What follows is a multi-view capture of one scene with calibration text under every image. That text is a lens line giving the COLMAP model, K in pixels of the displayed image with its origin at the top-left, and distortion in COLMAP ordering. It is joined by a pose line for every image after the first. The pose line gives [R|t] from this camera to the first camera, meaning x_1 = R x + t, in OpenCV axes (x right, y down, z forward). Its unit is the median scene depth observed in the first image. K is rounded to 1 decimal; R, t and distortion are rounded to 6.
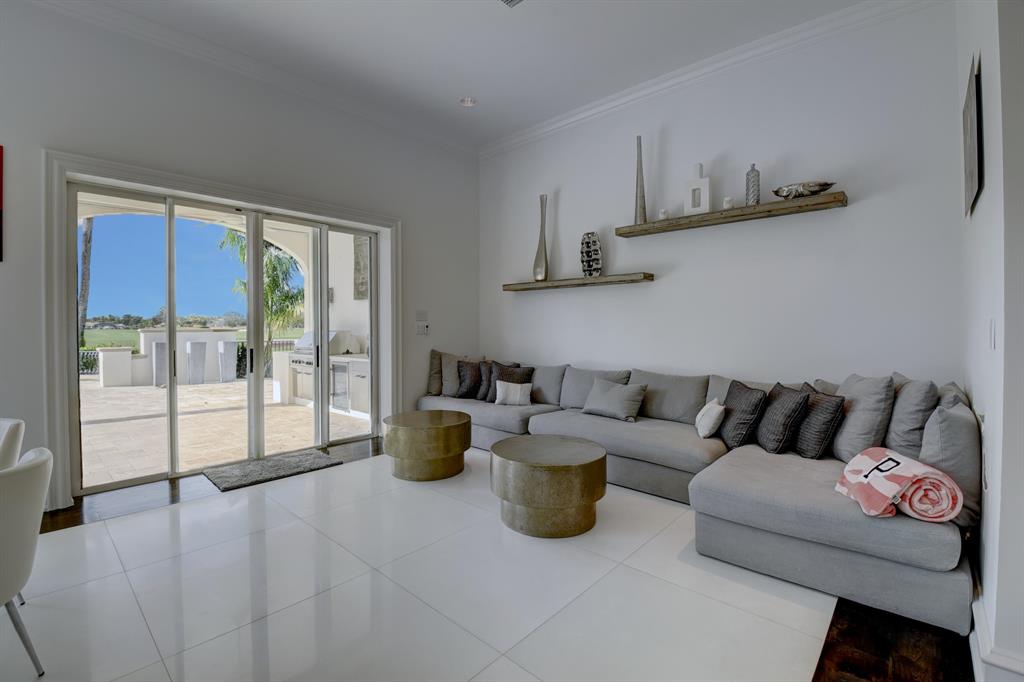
lens RADIAL K [[454.5, 0, 508.3], [0, 454.5, 336.3], [0, 0, 1]] dist [-0.003159, -0.000816]
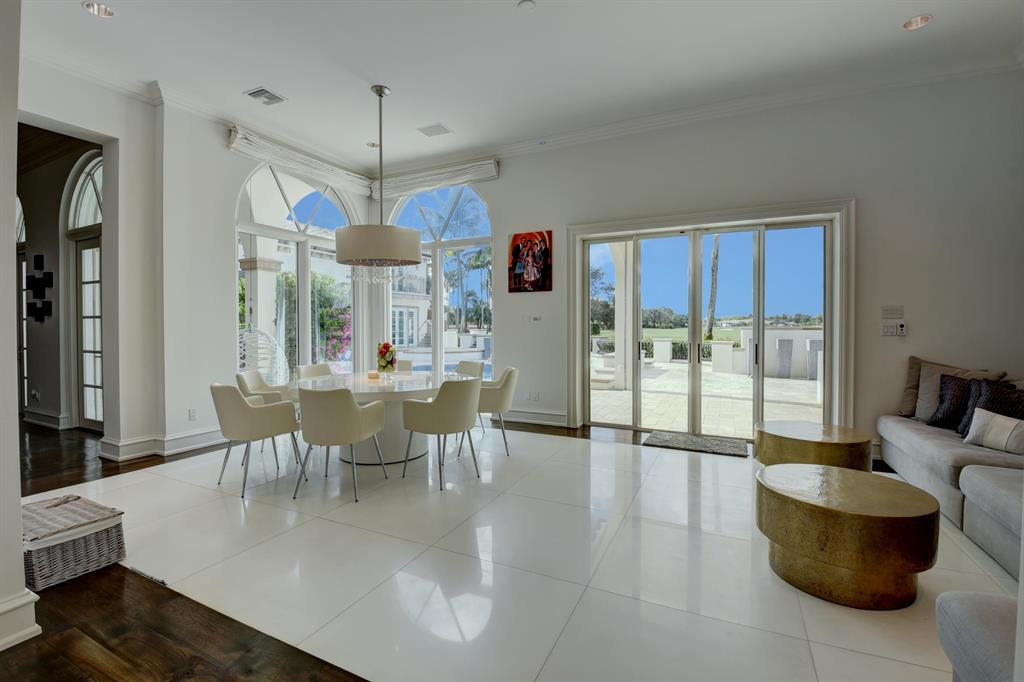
lens RADIAL K [[454.5, 0, 508.4], [0, 454.5, 333.8], [0, 0, 1]] dist [-0.003159, -0.000816]
pose [[0.299020, 0.021913, -0.953995, 0.355965], [-0.022784, 0.999615, 0.015820, -0.004875], [0.953975, 0.017005, 0.299404, 0.129201]]
